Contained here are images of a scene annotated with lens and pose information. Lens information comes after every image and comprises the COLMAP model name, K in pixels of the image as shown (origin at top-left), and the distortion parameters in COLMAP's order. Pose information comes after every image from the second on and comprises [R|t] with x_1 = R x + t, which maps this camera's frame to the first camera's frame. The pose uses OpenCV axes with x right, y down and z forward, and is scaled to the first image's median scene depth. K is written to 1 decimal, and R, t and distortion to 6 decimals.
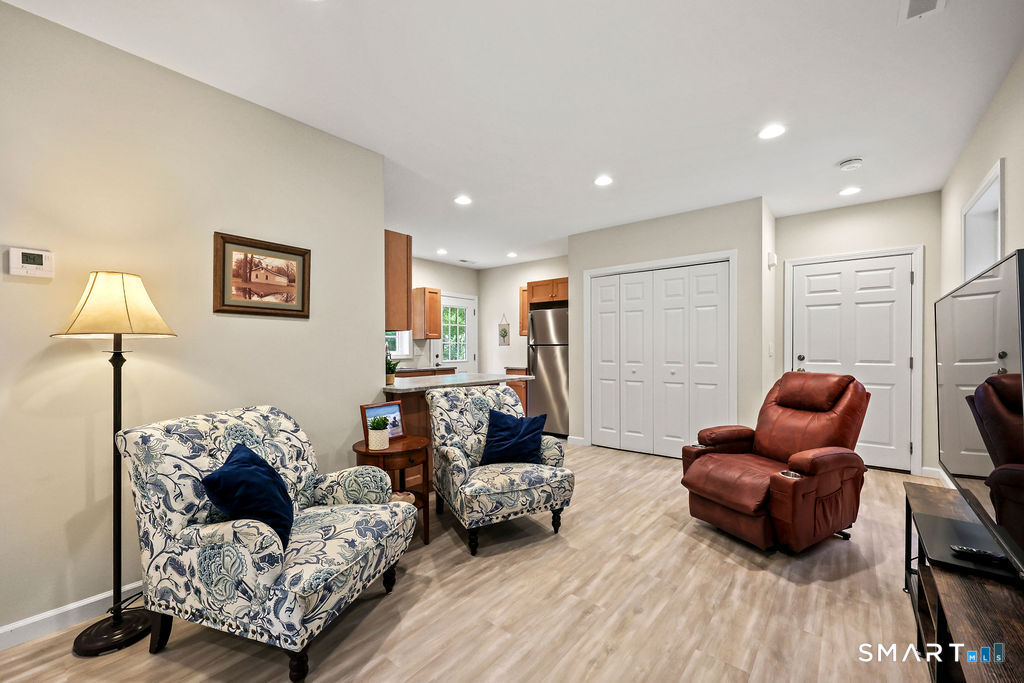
lens RADIAL K [[431.3, 0, 516.1], [0, 431.3, 338.8], [0, 0, 1]] dist [-0.002776, 0.000175]
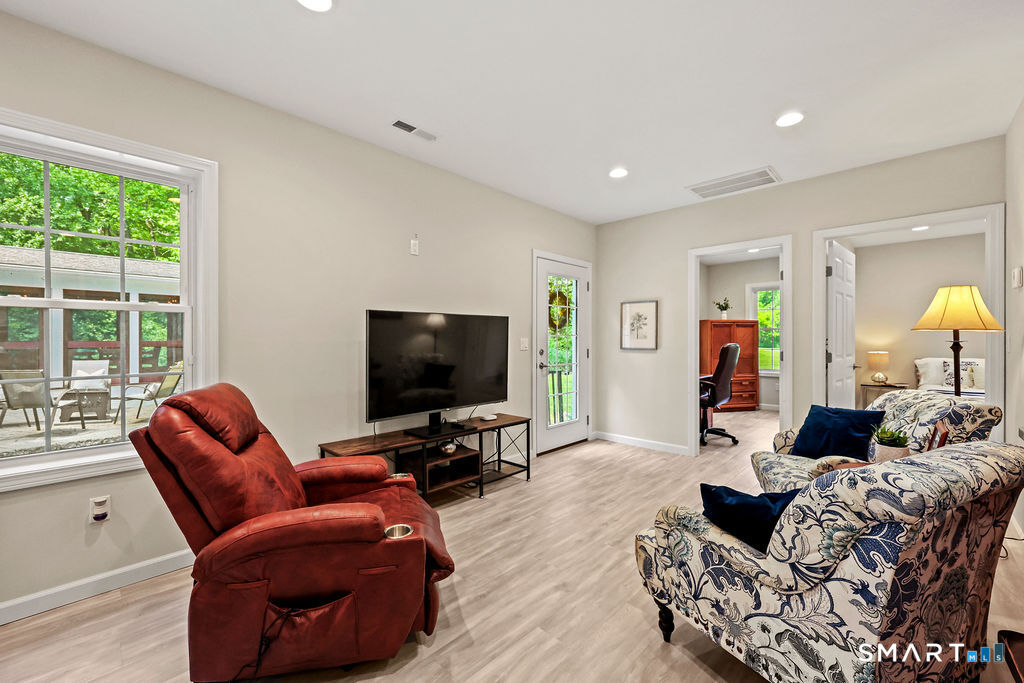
lens RADIAL K [[431.3, 0, 516.1], [0, 431.3, 338.8], [0, 0, 1]] dist [-0.002776, 0.000175]
pose [[-0.996469, 0.004115, 0.083860, 0.328413], [0.003169, 0.999930, -0.011414, 0.025093], [-0.083901, -0.011108, -0.996412, 2.118830]]
